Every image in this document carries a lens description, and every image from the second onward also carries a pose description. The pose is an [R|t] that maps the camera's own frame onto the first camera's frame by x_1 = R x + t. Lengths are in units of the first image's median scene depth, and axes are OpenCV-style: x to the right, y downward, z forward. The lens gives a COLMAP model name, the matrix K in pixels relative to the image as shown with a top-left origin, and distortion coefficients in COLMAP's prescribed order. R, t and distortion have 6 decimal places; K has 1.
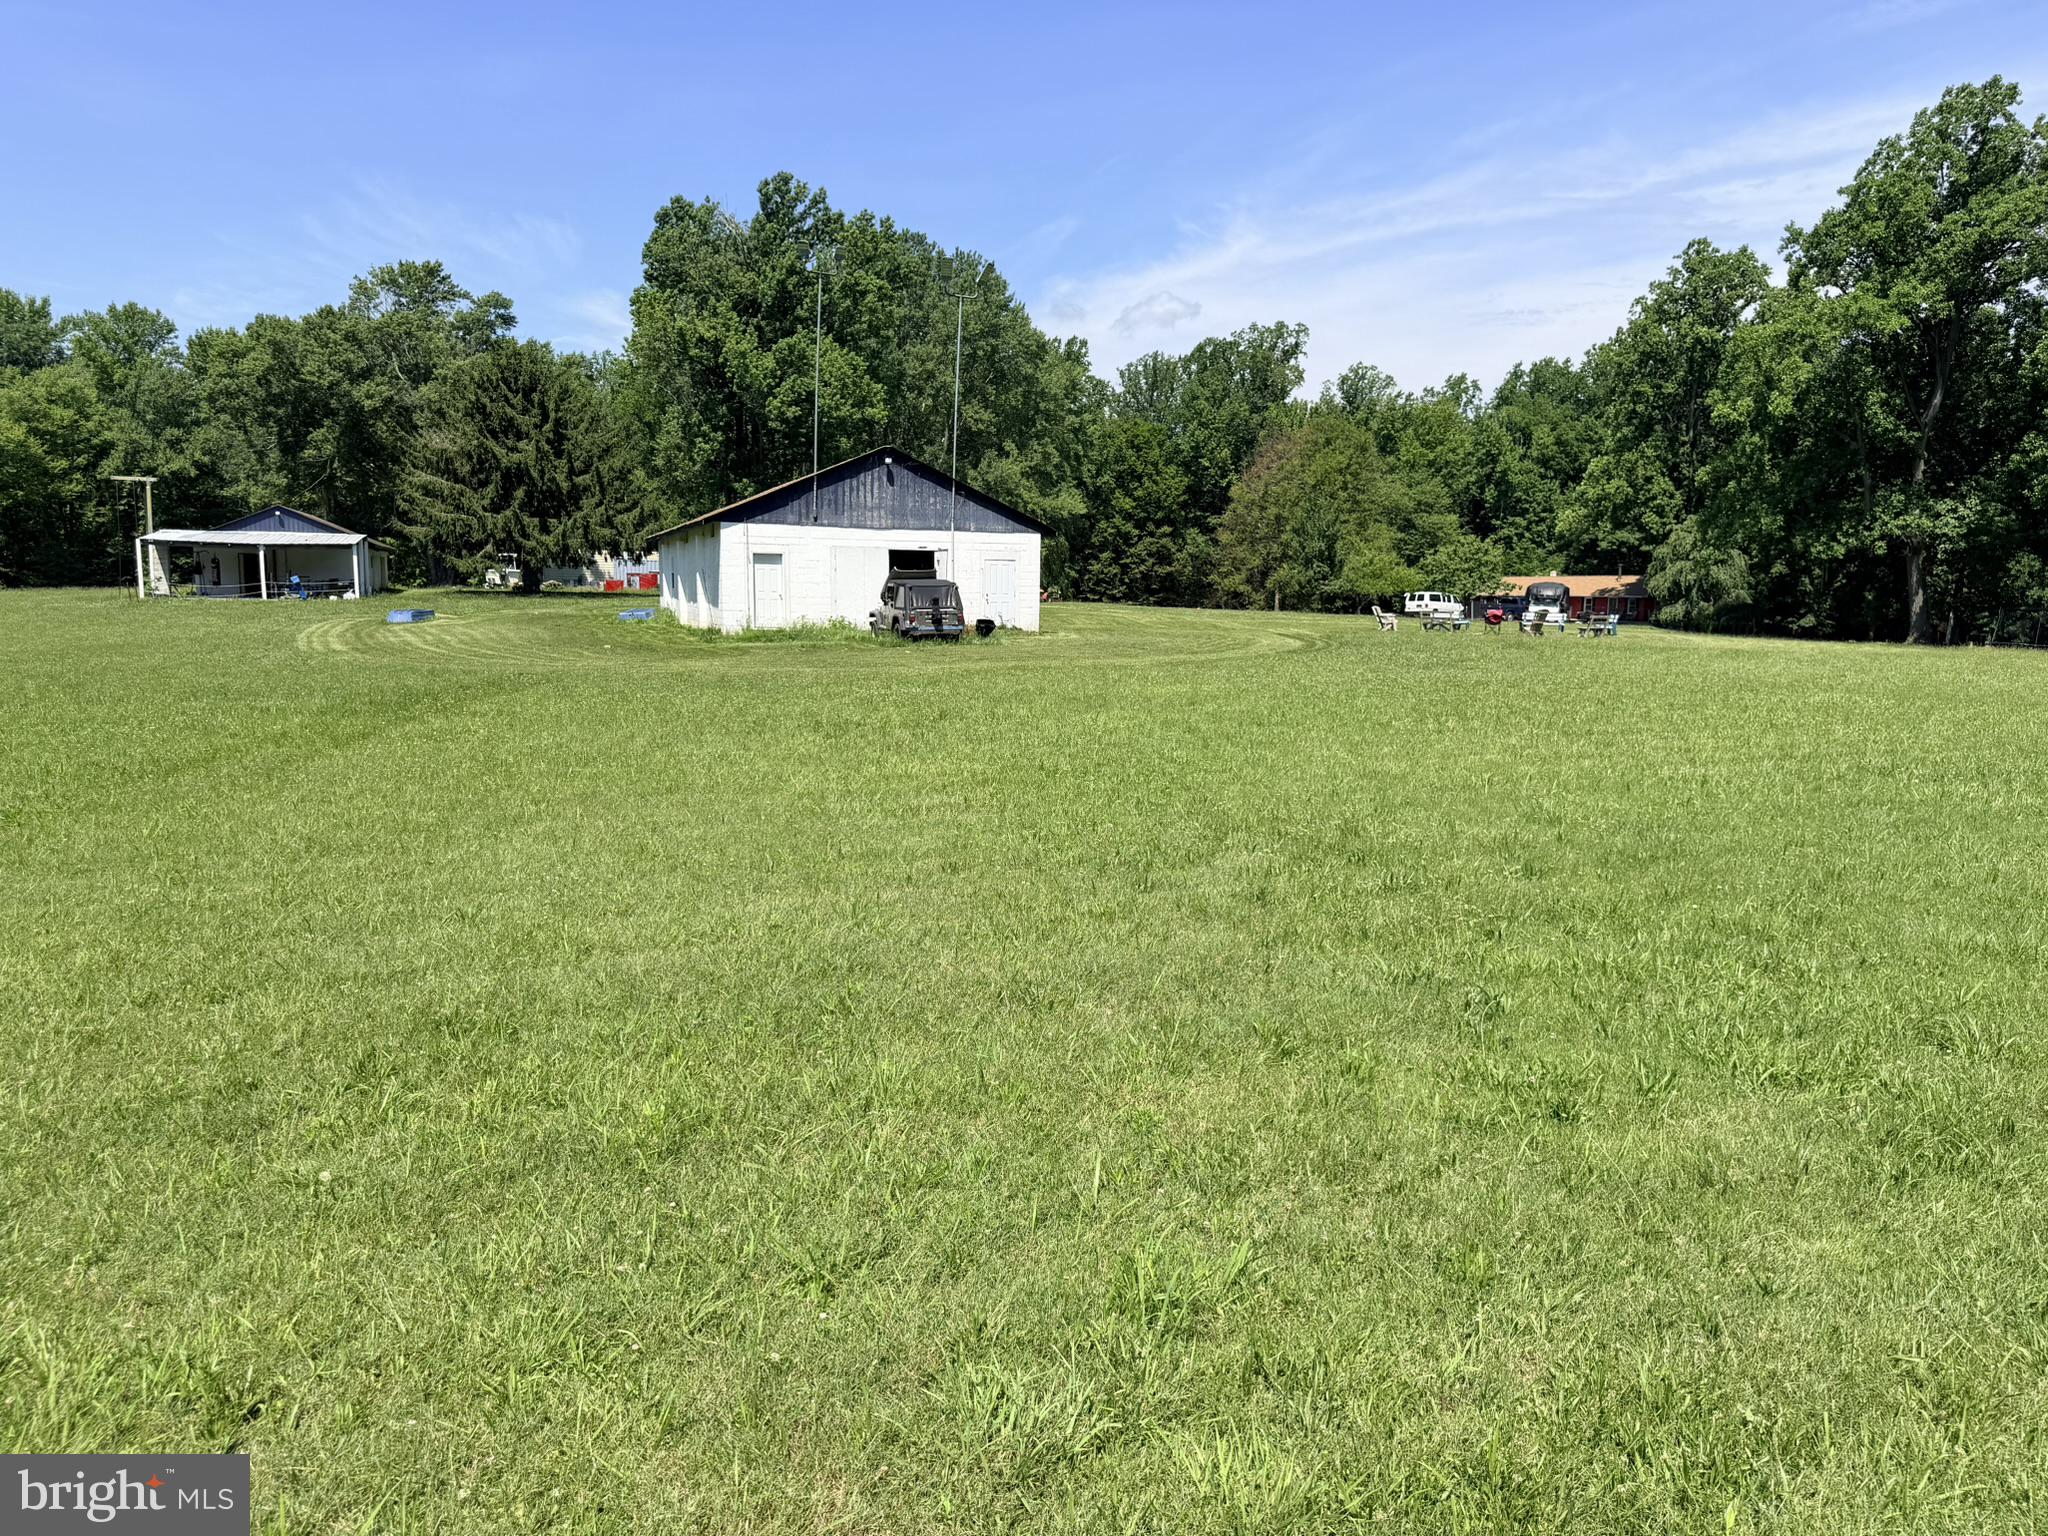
lens RADIAL K [[1418.7, 0, 1027.2], [0, 1418.7, 770.8], [0, 0, 1]] dist [-0.006307, -0.001762]
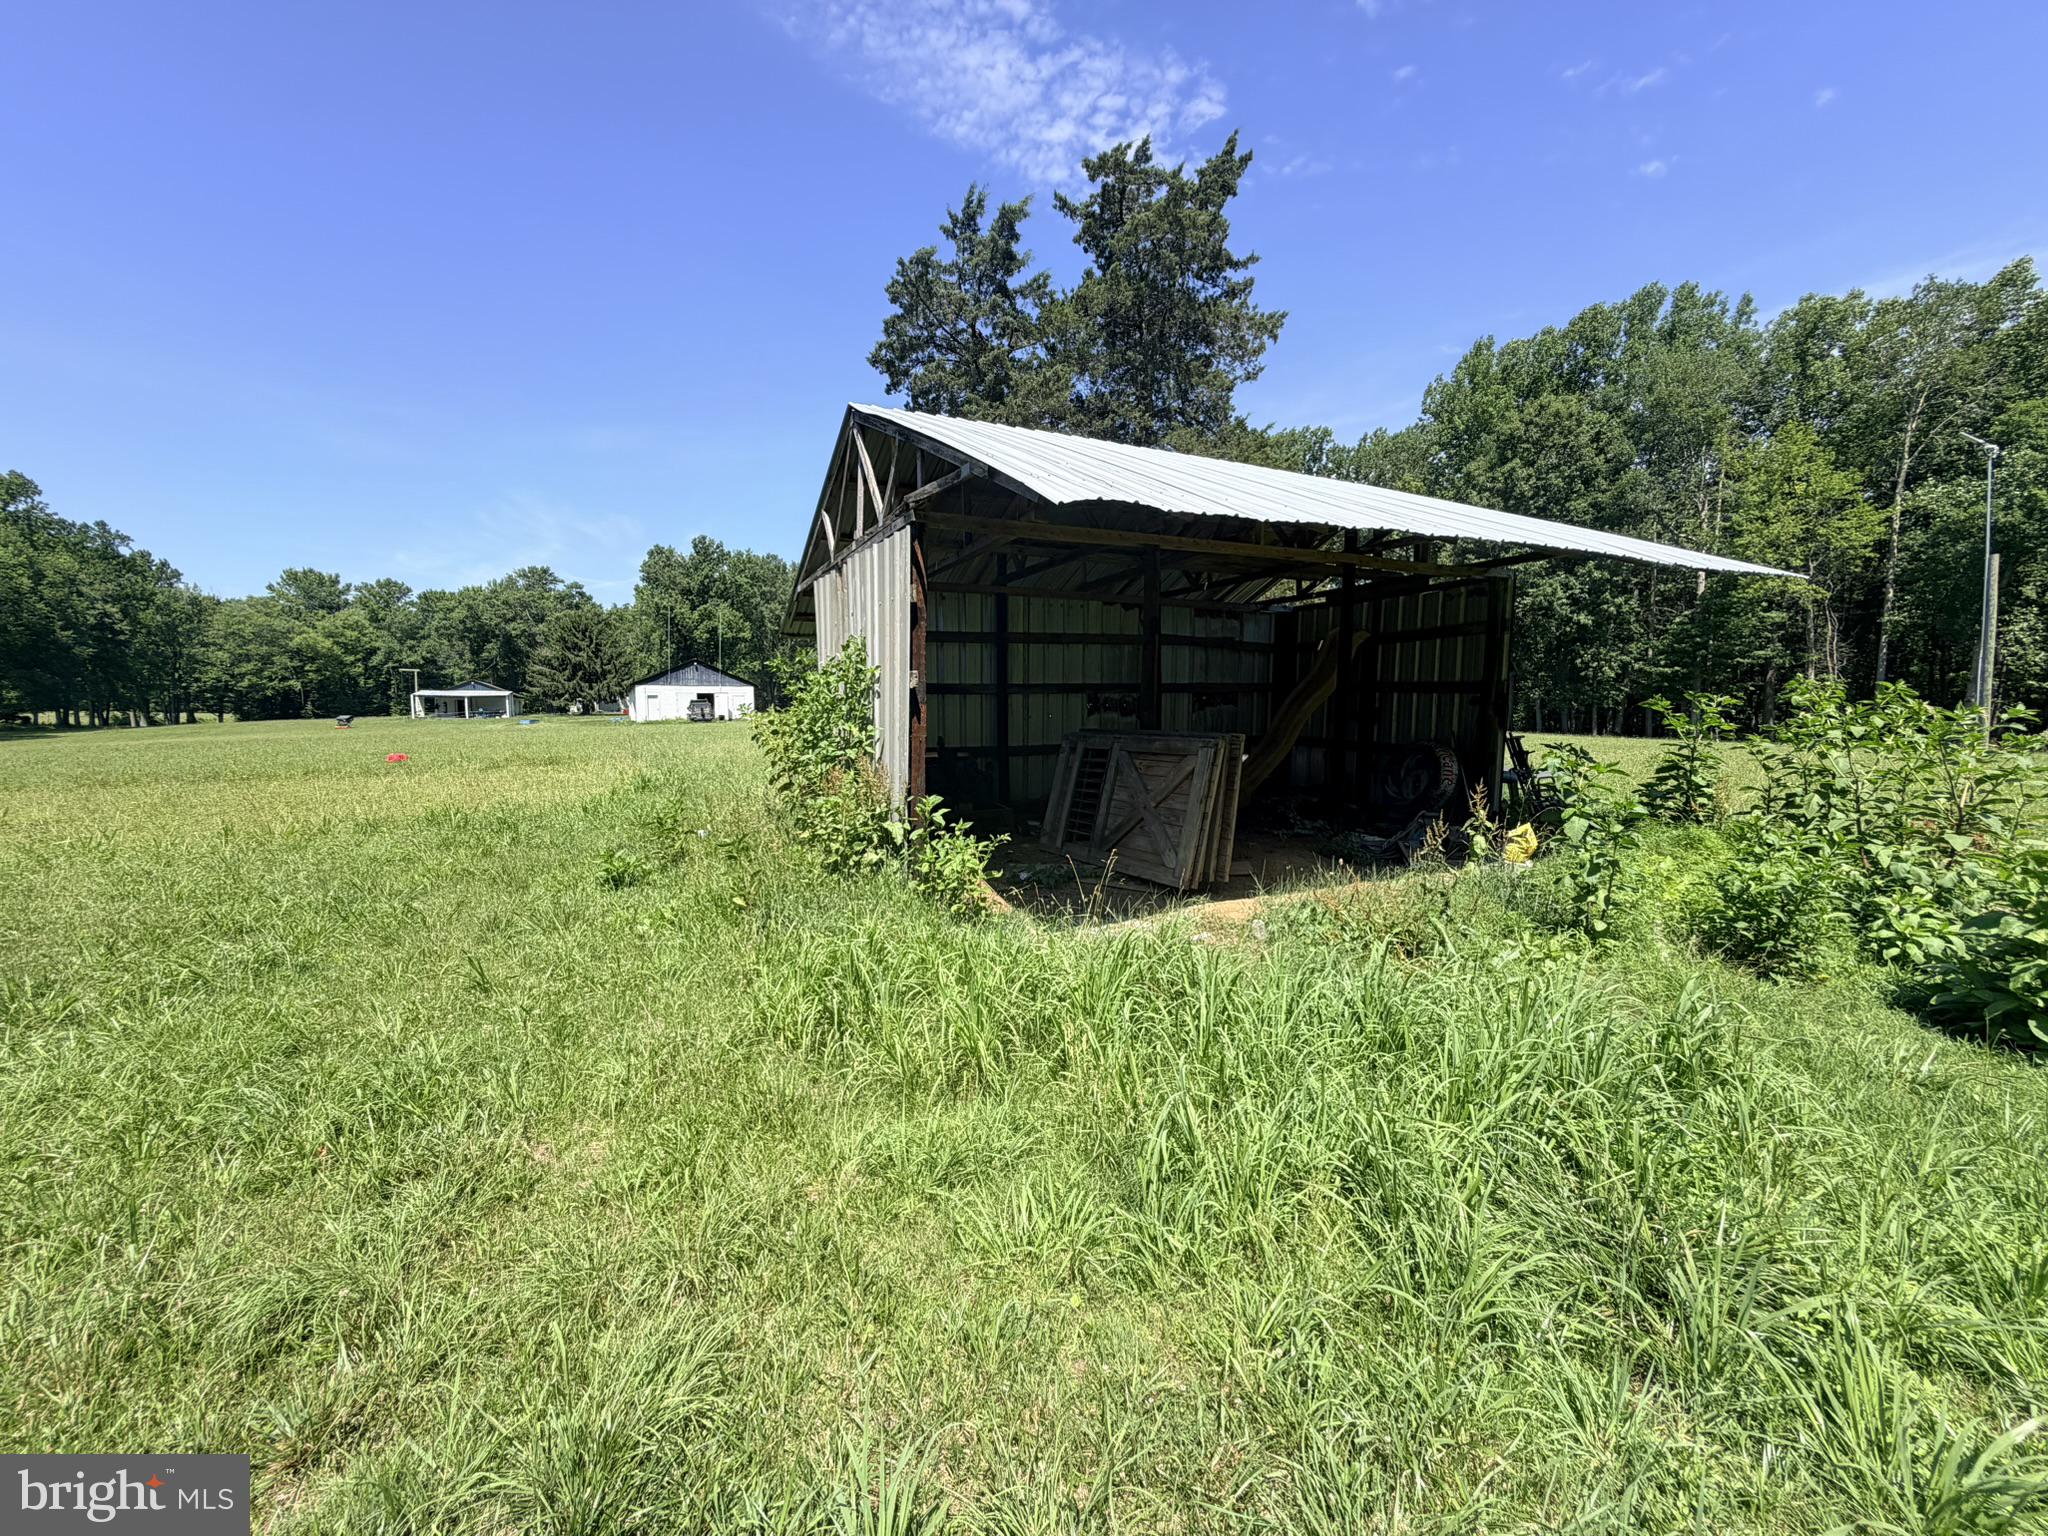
lens RADIAL K [[816.5, 0, 1017.1], [0, 816.5, 758.4], [0, 0, 1]] dist [0.001833, 0.000156]
pose [[0.992707, -0.028444, 0.117150, 0.172131], [0.036846, 0.996852, -0.070196, 0.060043], [-0.114785, 0.074001, 0.990630, -0.367154]]
